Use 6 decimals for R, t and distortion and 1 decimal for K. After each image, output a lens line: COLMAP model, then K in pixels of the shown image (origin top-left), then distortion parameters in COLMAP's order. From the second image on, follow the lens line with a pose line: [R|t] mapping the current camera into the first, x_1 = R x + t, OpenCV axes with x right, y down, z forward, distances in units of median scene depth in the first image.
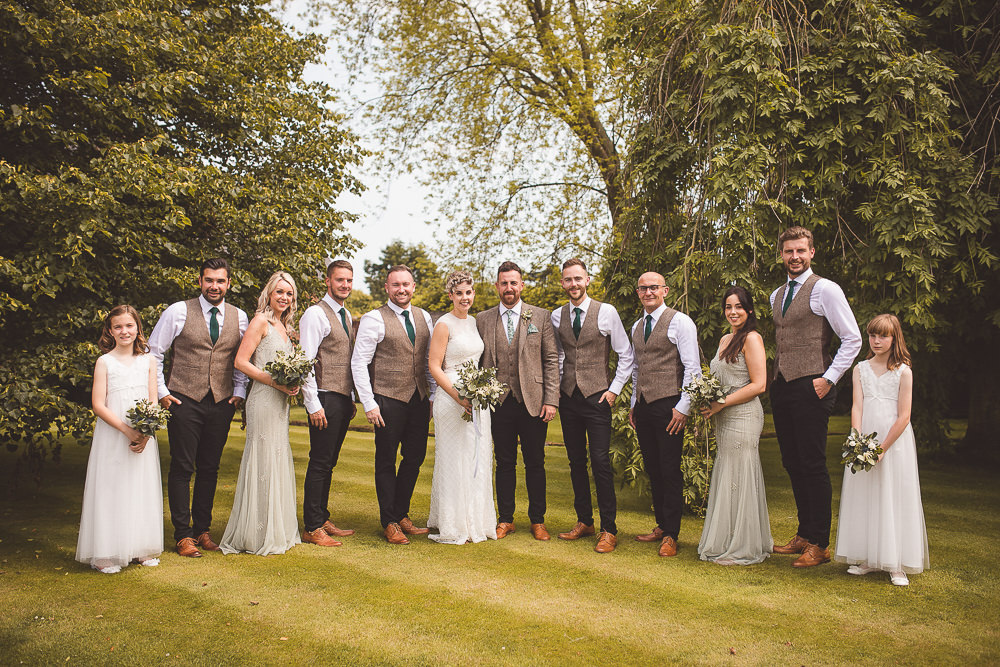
lens RADIAL K [[1007.9, 0, 500.0], [0, 1007.9, 333.5], [0, 0, 1]] dist [-0.051801, 0.116850]
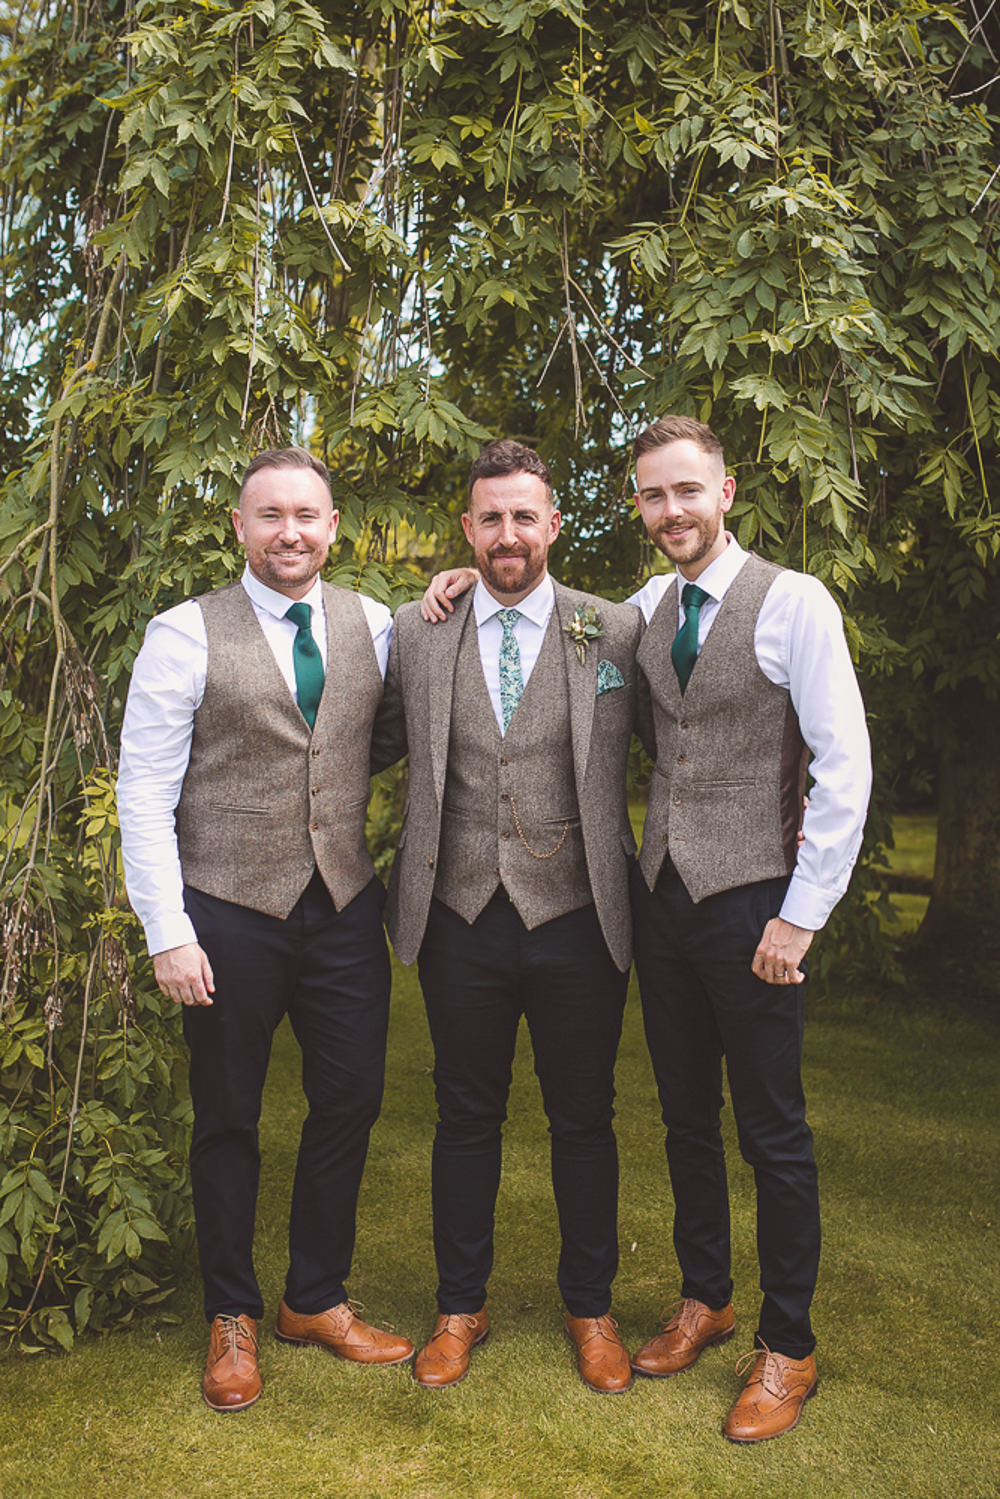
lens RADIAL K [[1640.6, 0, 574.2], [0, 1640.6, 680.5], [0, 0, 1]] dist [-0.088940, 0.184098]
pose [[0.972342, 0.019655, 0.232735, 0.182176], [-0.025562, 0.999422, 0.022389, -0.007213], [-0.232161, -0.027719, 0.972282, 0.418587]]
